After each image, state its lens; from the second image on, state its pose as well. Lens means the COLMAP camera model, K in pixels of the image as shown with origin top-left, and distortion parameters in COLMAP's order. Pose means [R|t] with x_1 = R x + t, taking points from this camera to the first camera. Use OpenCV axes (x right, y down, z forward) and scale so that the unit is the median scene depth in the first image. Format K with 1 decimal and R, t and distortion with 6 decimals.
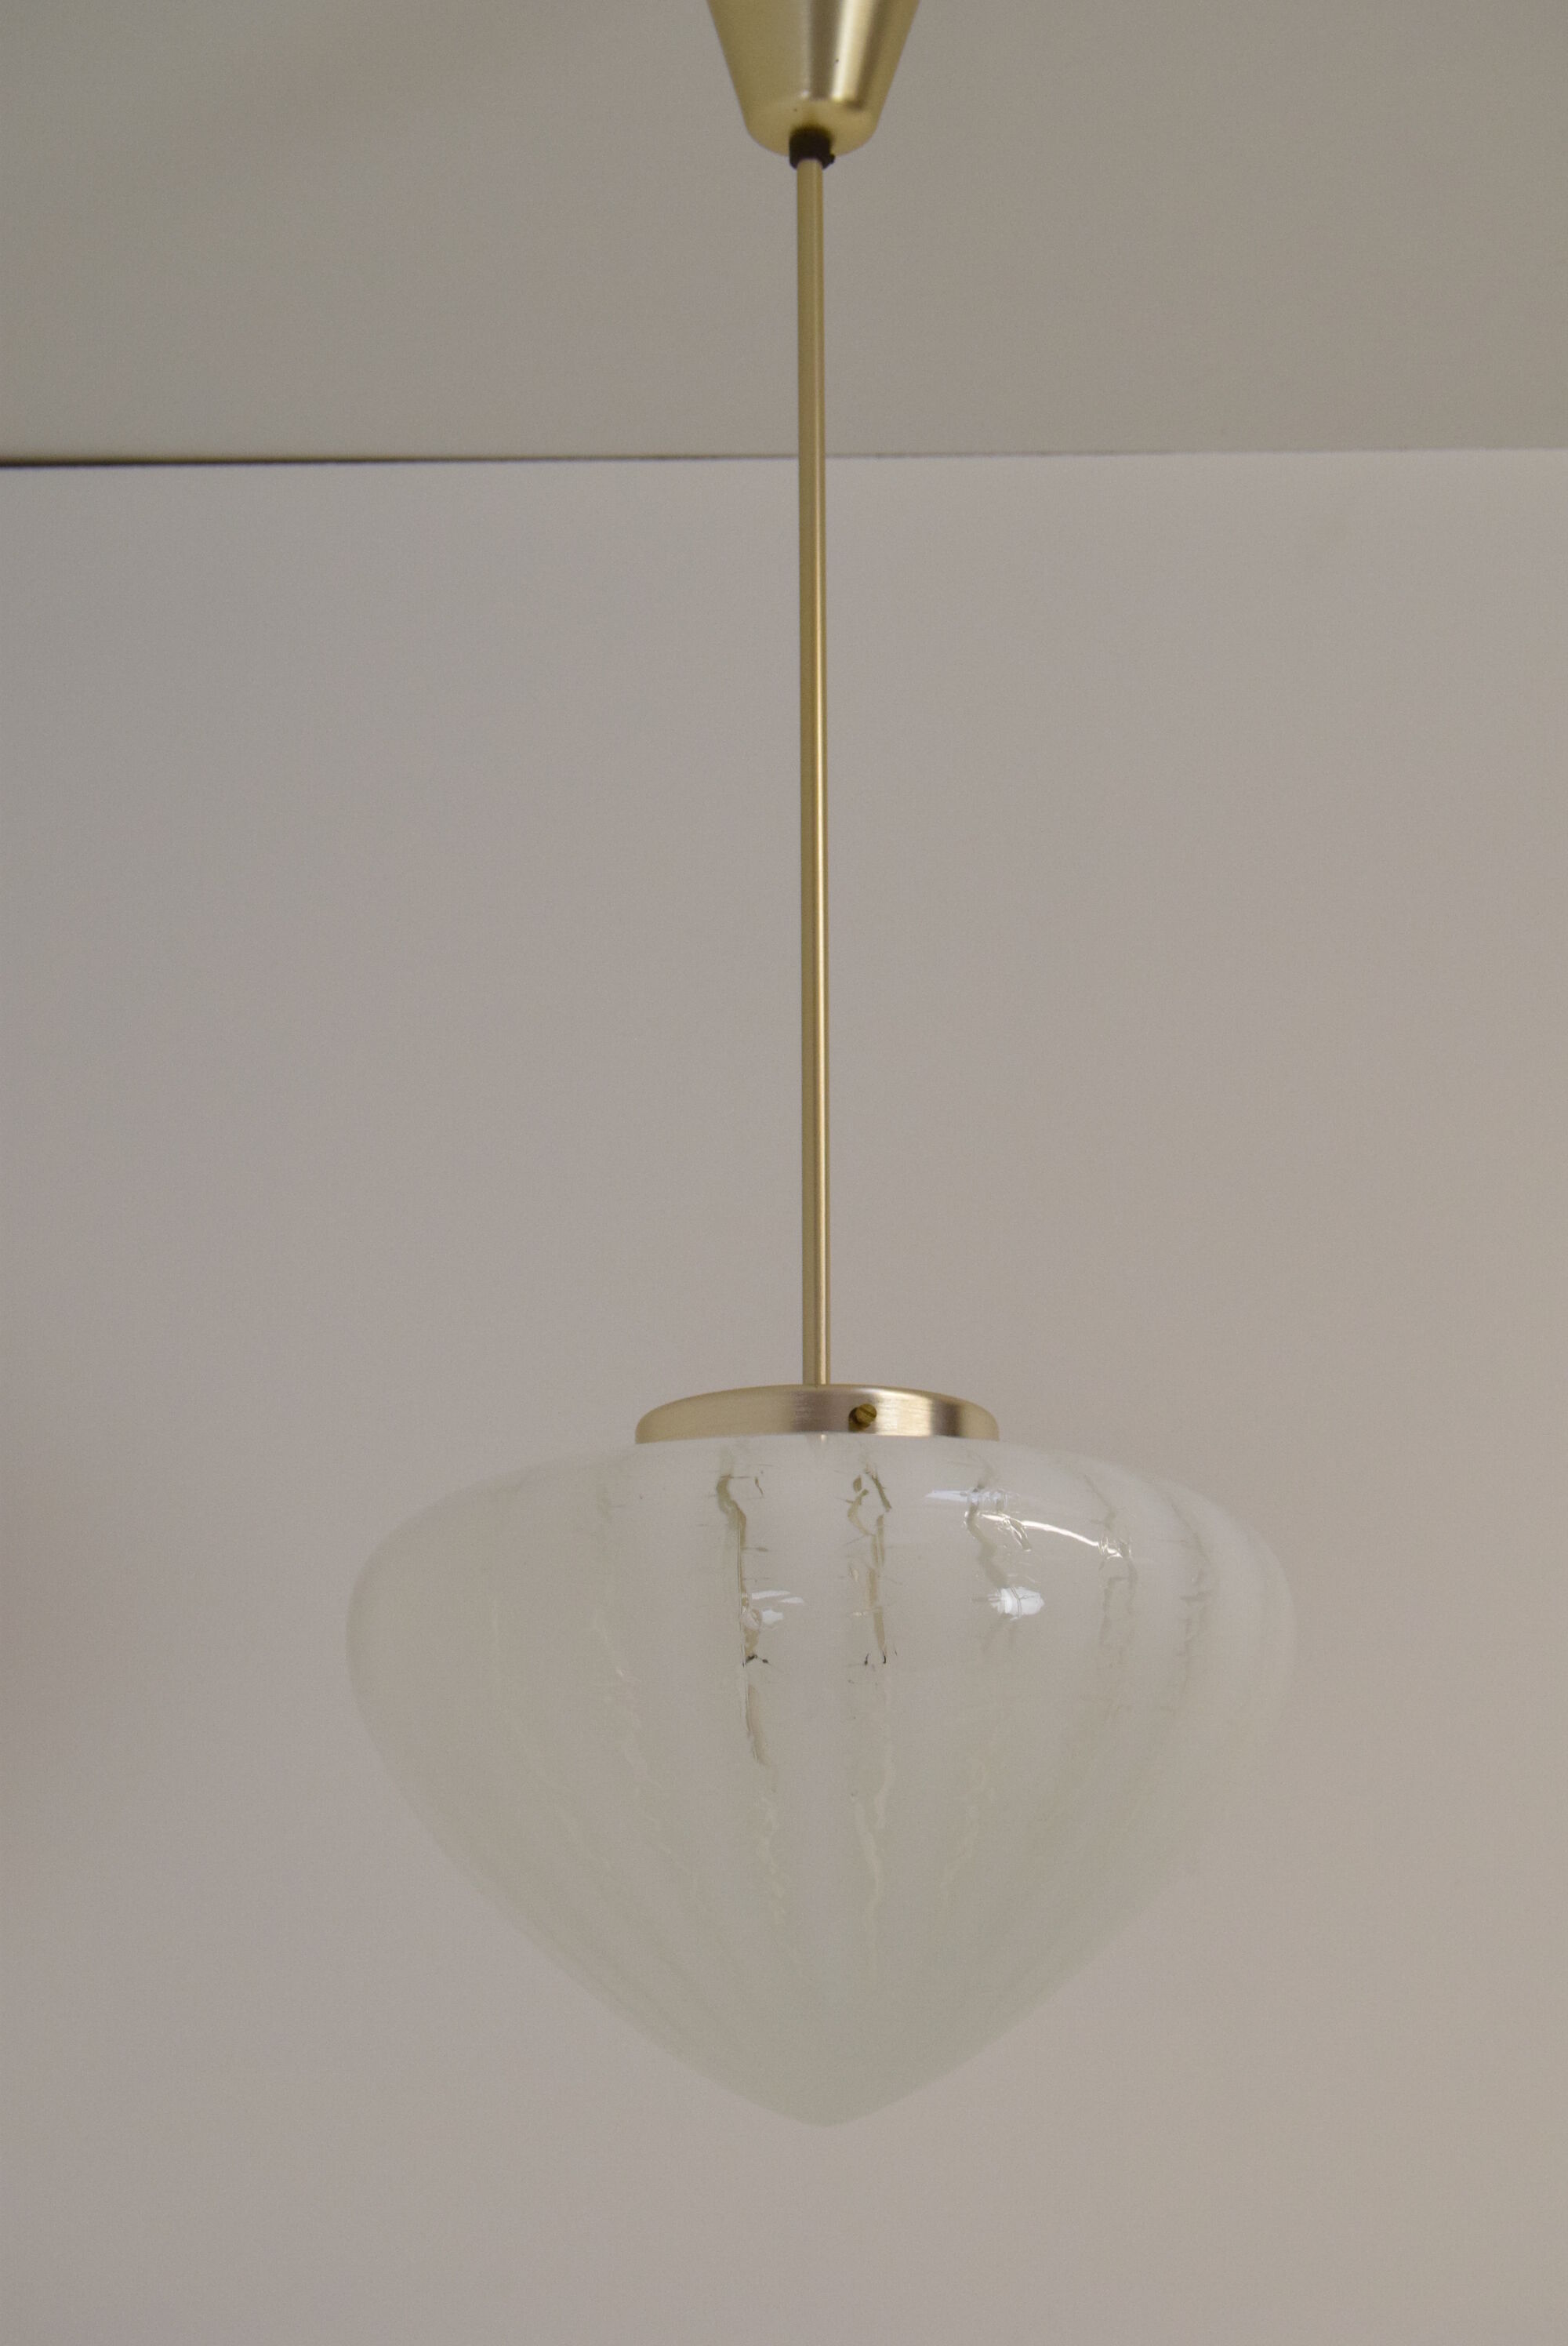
lens RADIAL K [[4020.8, 0, 779.5], [0, 4020.8, 1207.6], [0, 0, 1]] dist [-0.030458, 0.137795]
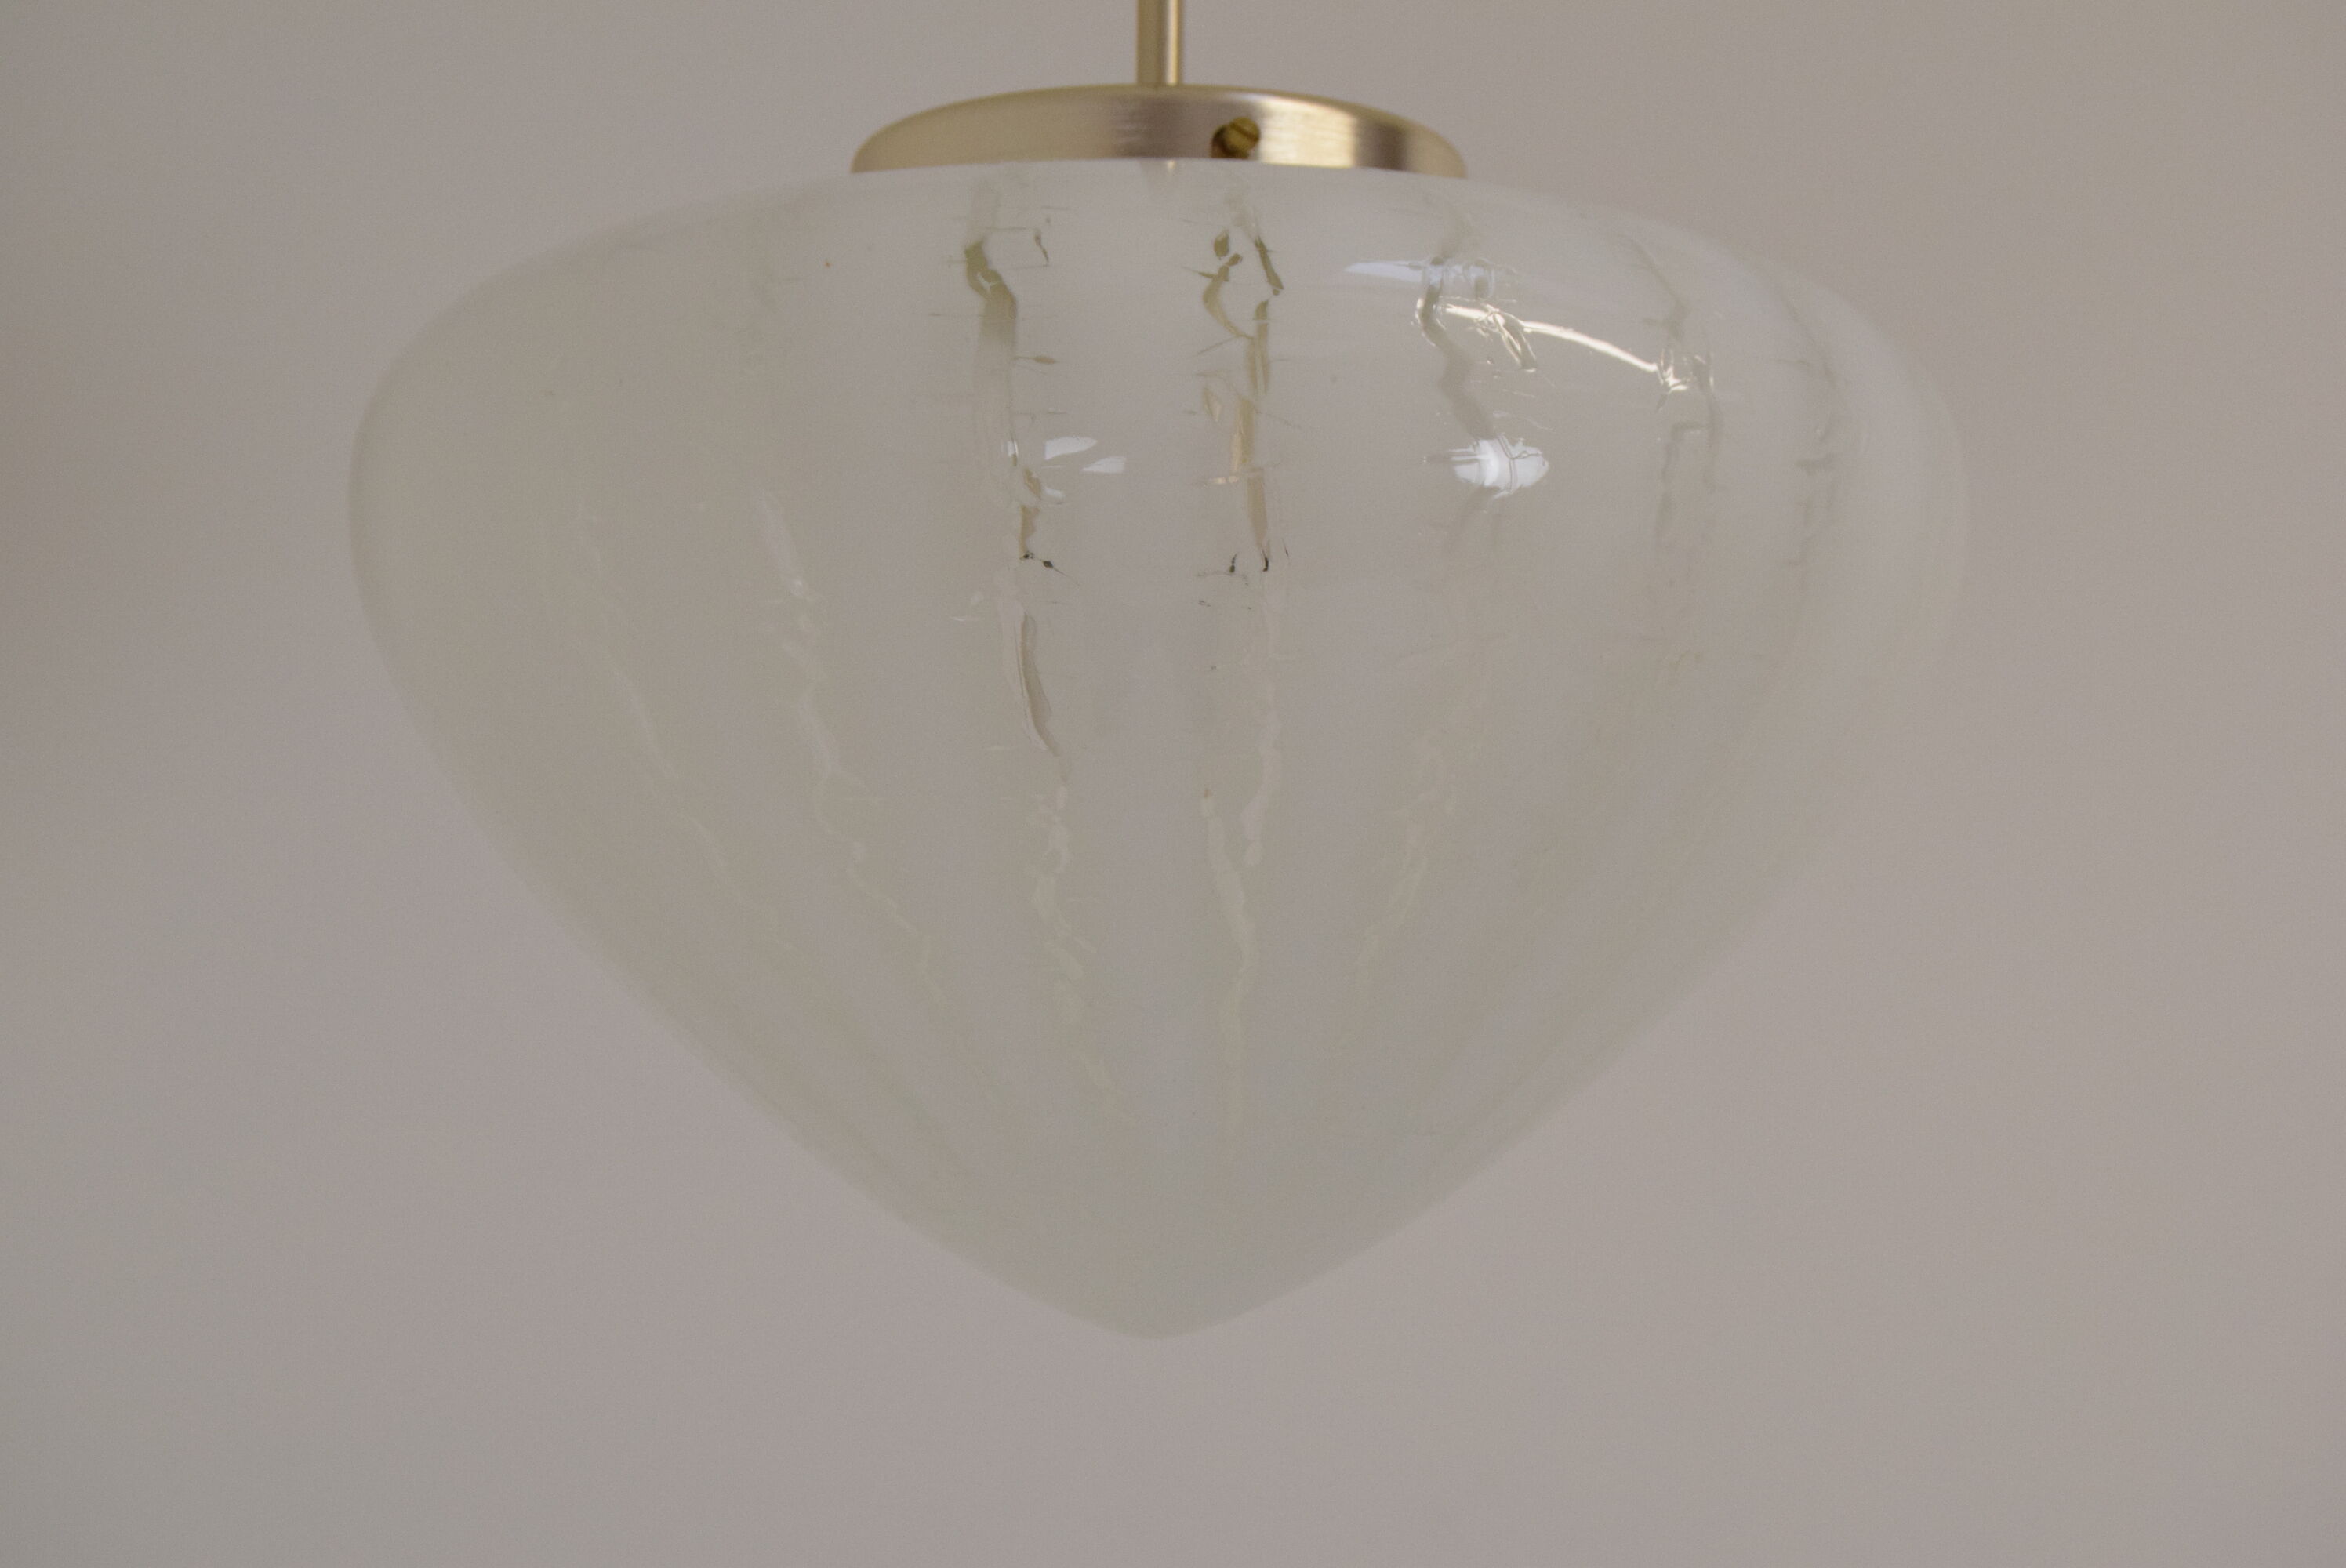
lens RADIAL K [[4536.4, 0, 1173.0], [0, 4536.4, 784.0], [0, 0, 1]] dist [-0.229504, -0.006639]
pose [[0.999871, 0.015370, 0.004753, 0.010677], [-0.015943, 0.986217, 0.164689, 0.039253], [-0.002156, -0.164744, 0.986334, 0.374251]]
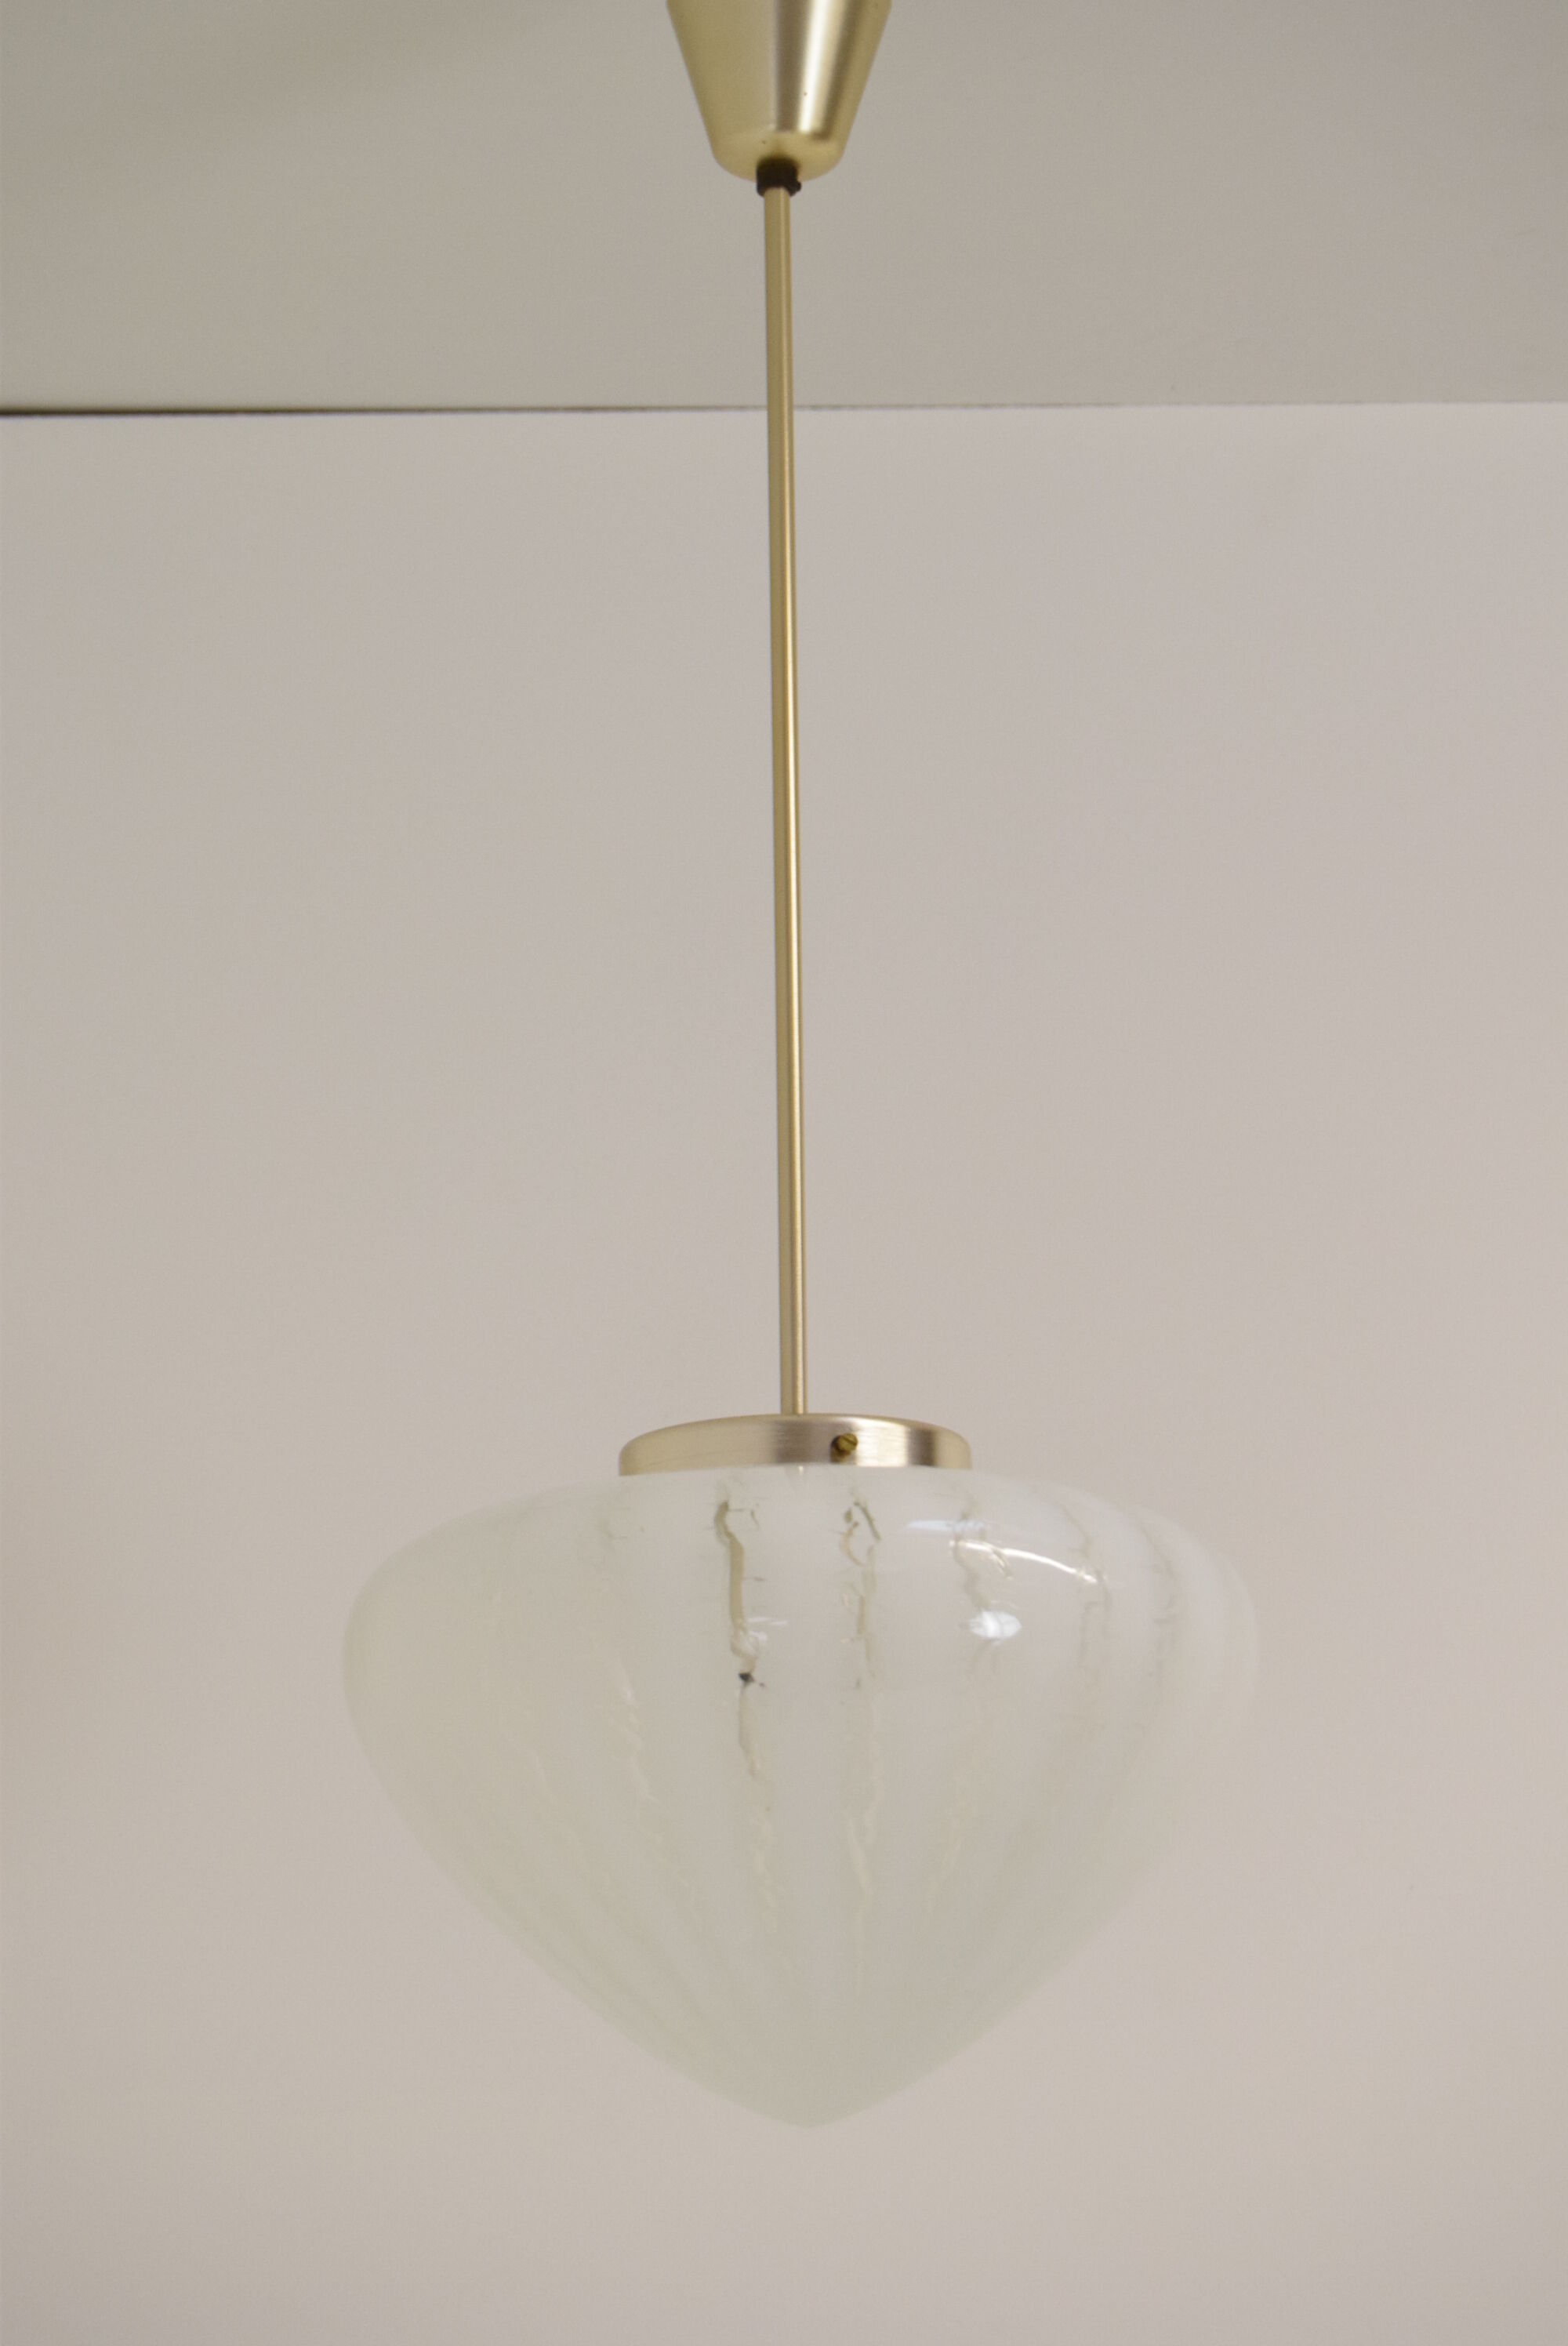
lens RADIAL K [[4777.3, 0, 784.0], [0, 4777.3, 1173.0], [0, 0, 1]] dist [-0.009719, -0.247960]
pose [[0.999352, -0.001932, 0.035936, -0.041515], [0.001319, 0.999854, 0.017056, -0.041740], [-0.035963, -0.016998, 0.999209, -0.244308]]
